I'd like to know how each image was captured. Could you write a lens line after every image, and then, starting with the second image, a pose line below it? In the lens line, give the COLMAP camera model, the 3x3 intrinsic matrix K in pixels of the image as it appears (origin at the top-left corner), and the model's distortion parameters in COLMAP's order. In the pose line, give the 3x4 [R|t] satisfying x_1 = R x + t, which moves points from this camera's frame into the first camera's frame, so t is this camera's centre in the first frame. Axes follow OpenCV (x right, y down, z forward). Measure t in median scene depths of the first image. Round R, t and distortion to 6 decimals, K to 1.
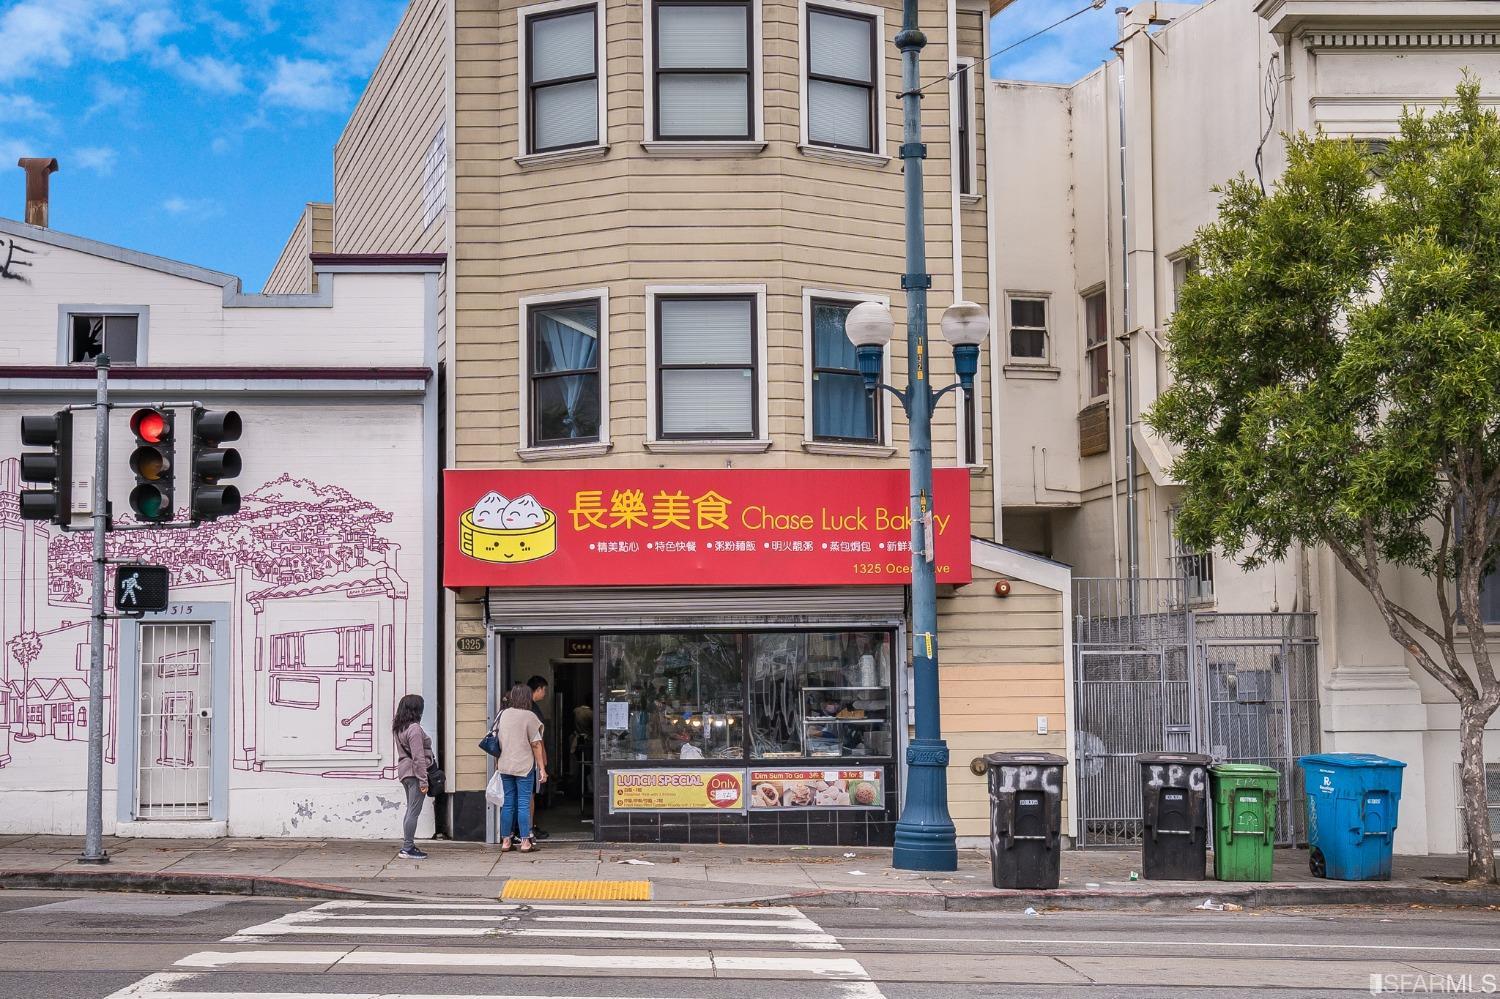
lens RADIAL K [[2271.2, 0, 749.8], [0, 2271.2, 498.5], [0, 0, 1]] dist [-0.026932, 0.000000]
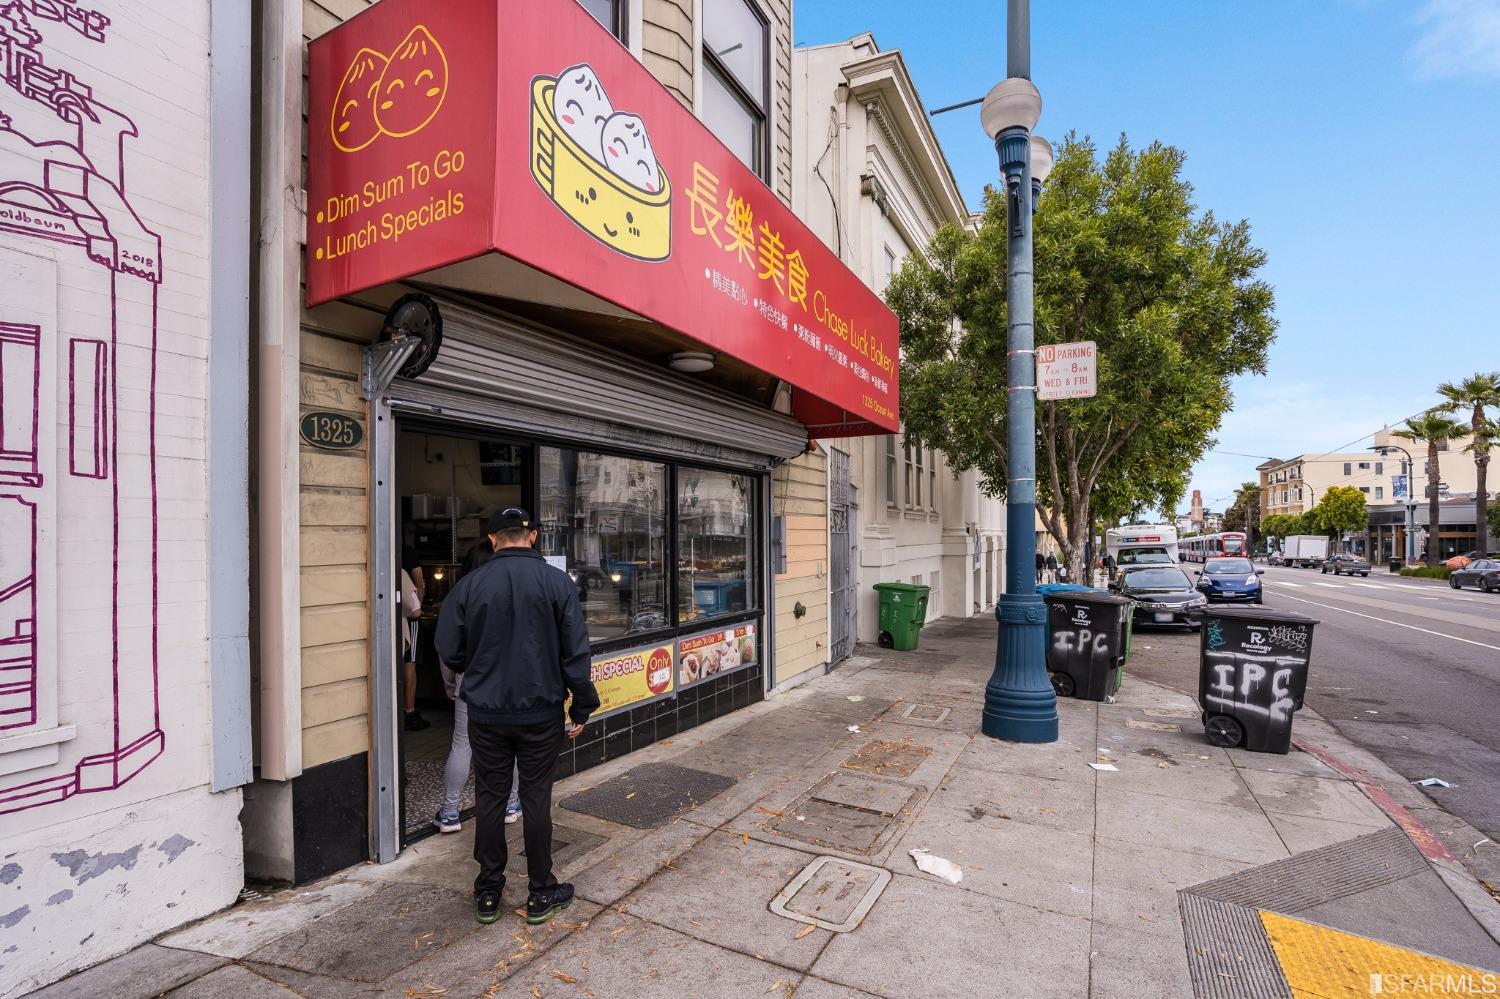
lens RADIAL K [[708.3, 0, 701.8], [0, 708.3, 541.9], [0, 0, 1]] dist [-0.006159, 0.000830]
pose [[0.470396, 0.003217, 0.882450, -0.212406], [-0.062162, 0.997630, 0.029499, 0.078026], [-0.880263, -0.068731, 0.469481, 0.880344]]
